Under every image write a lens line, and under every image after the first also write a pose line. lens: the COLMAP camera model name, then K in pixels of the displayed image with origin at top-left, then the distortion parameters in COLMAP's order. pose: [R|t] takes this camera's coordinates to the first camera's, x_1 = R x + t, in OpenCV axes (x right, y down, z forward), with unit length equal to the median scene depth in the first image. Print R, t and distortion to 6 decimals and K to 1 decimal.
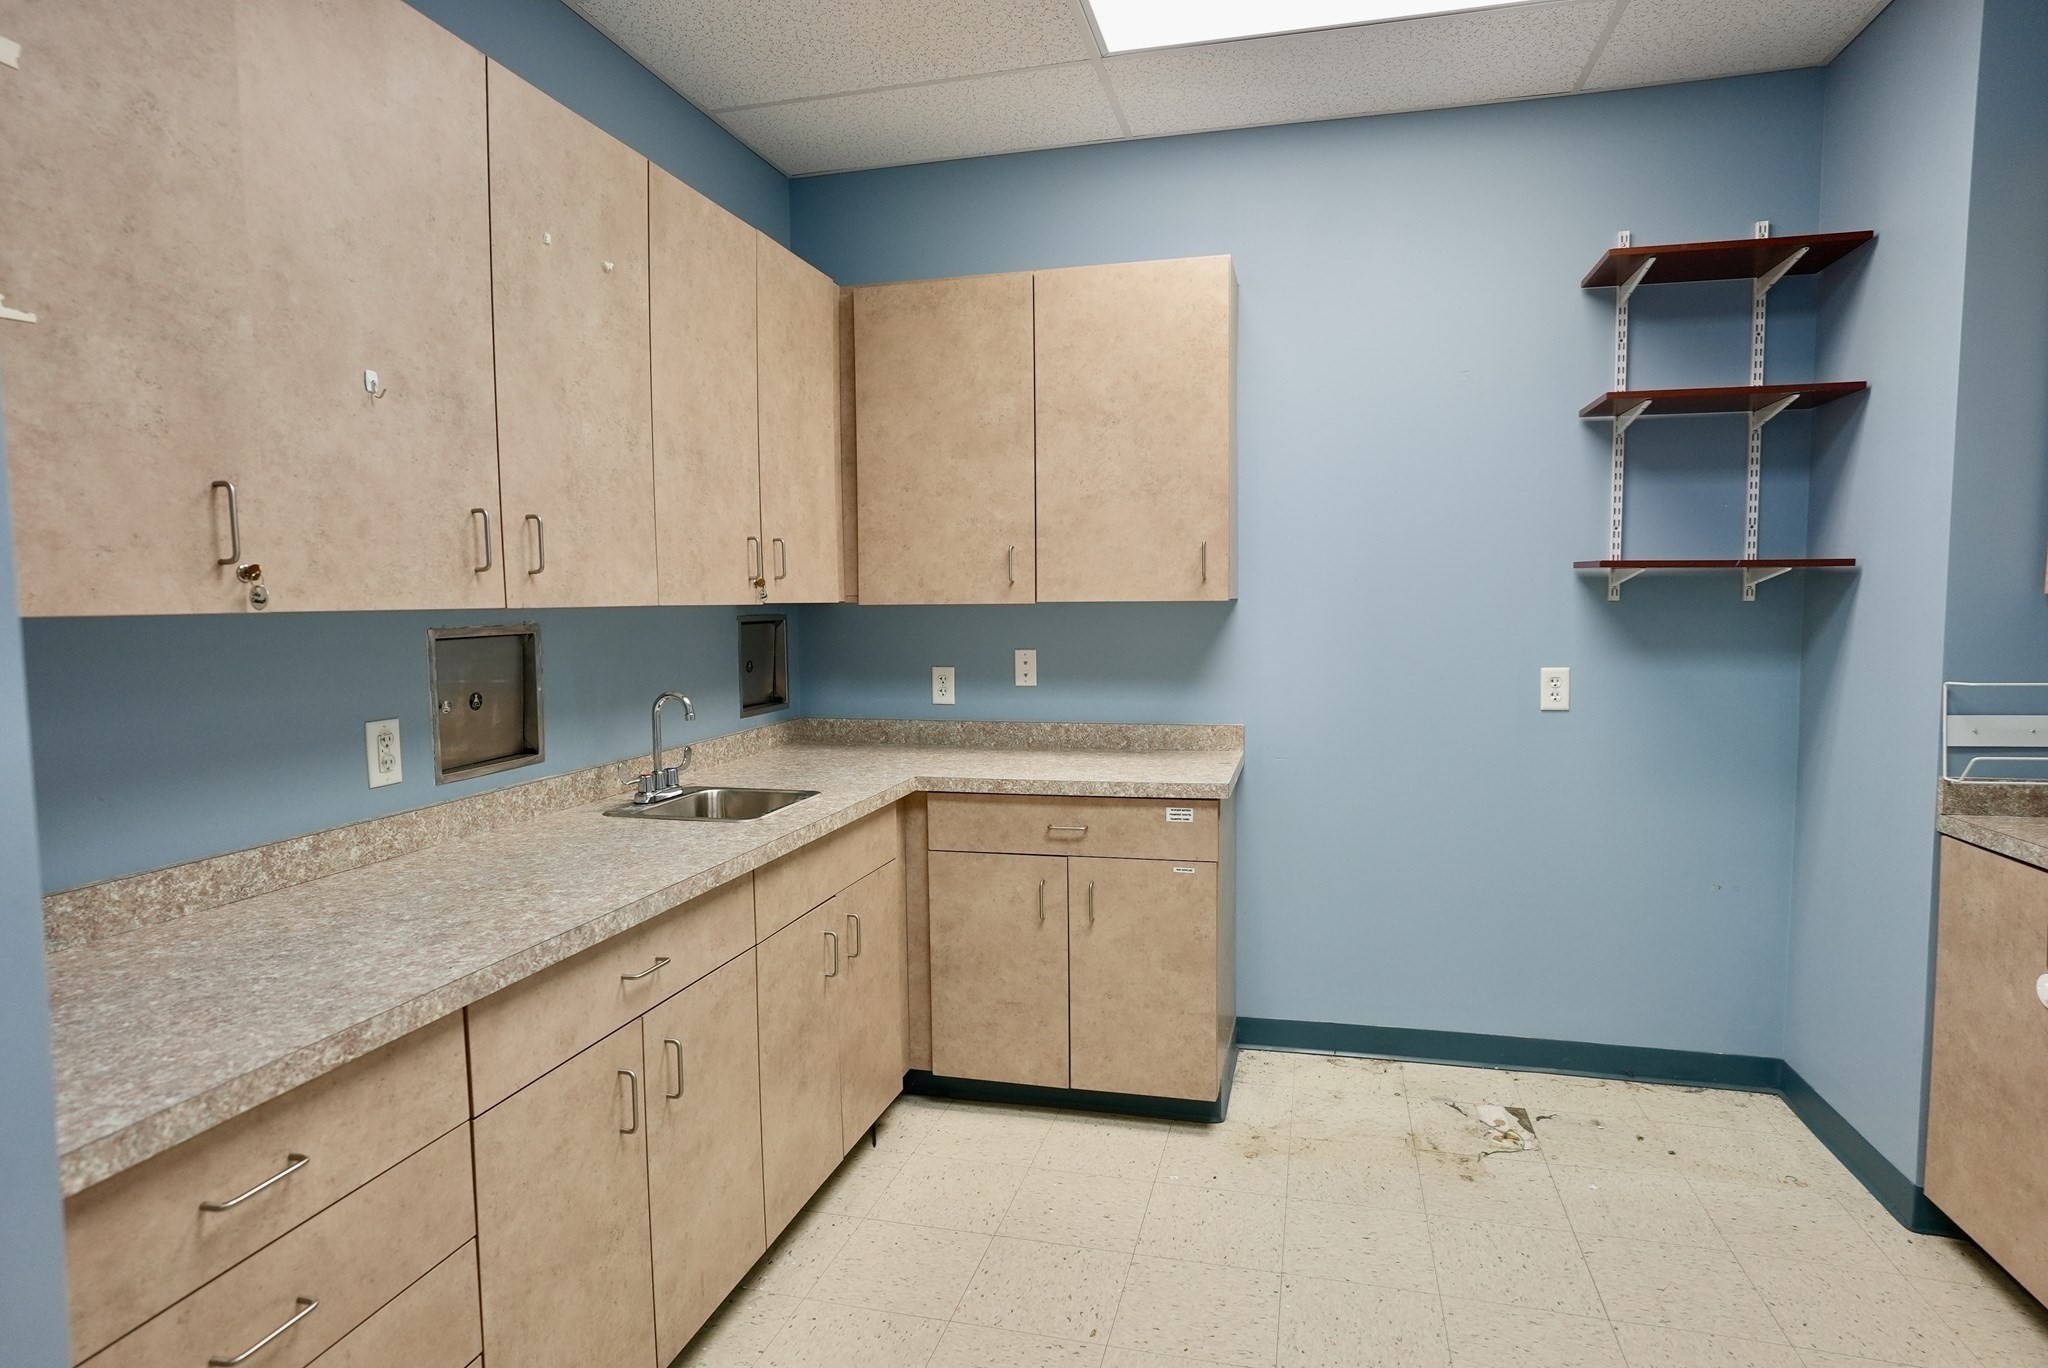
lens RADIAL K [[1123.4, 0, 1023.2], [0, 1123.4, 680.6], [0, 0, 1]] dist [-0.053842, 0.038255]
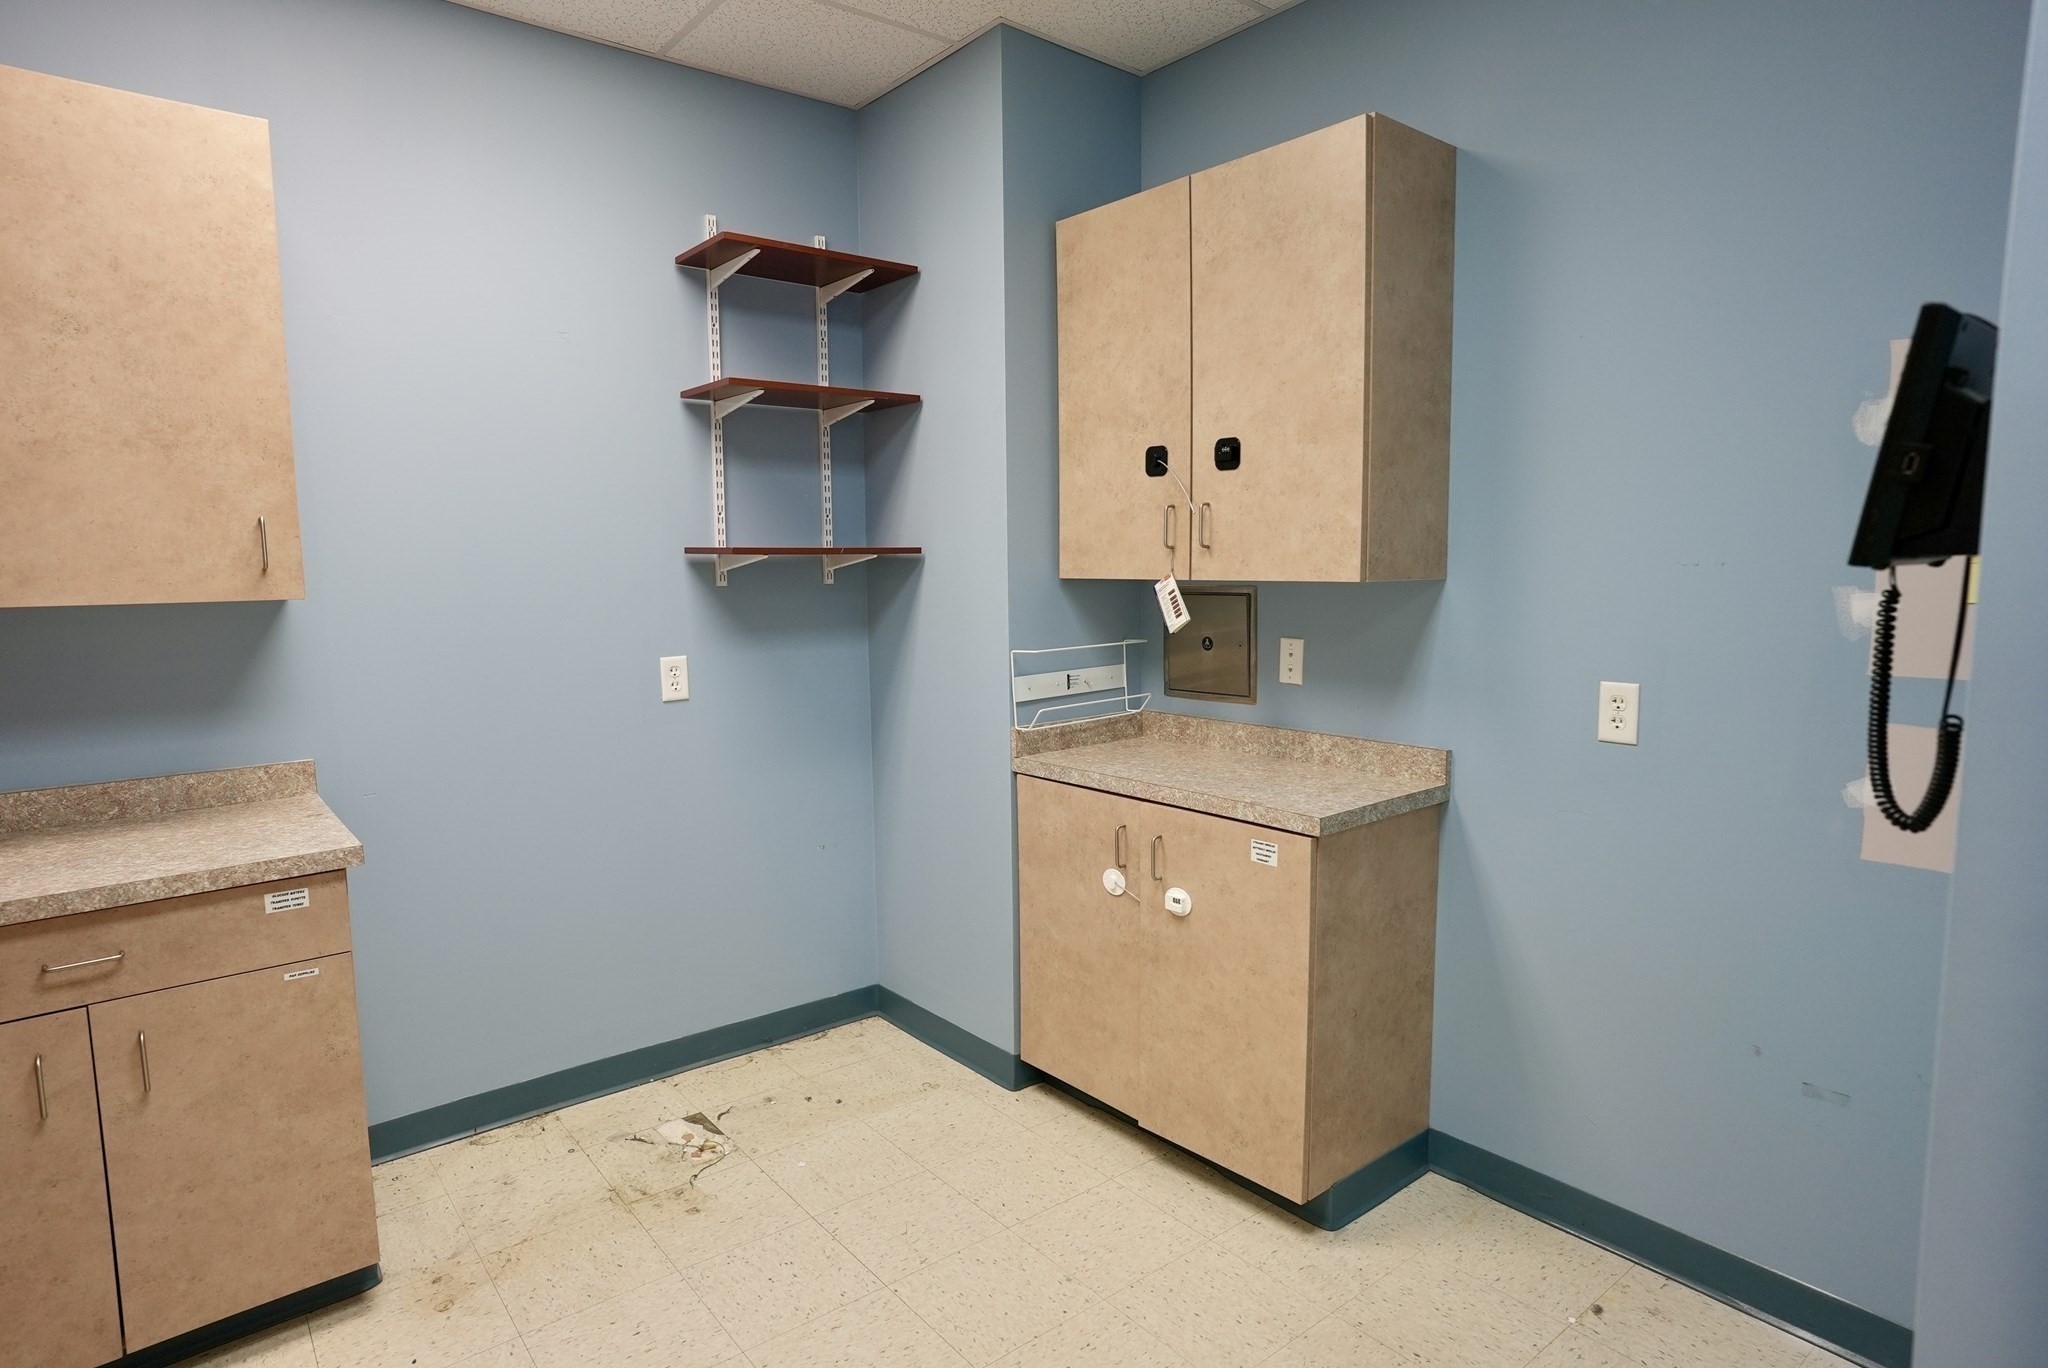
lens RADIAL K [[1123.4, 0, 1023.2], [0, 1123.4, 680.6], [0, 0, 1]] dist [-0.053842, 0.038255]
pose [[0.595364, -0.086831, 0.798750, -0.127030], [0.065751, 0.996074, 0.059273, -0.030448], [-0.800761, 0.017229, 0.598736, 0.186643]]
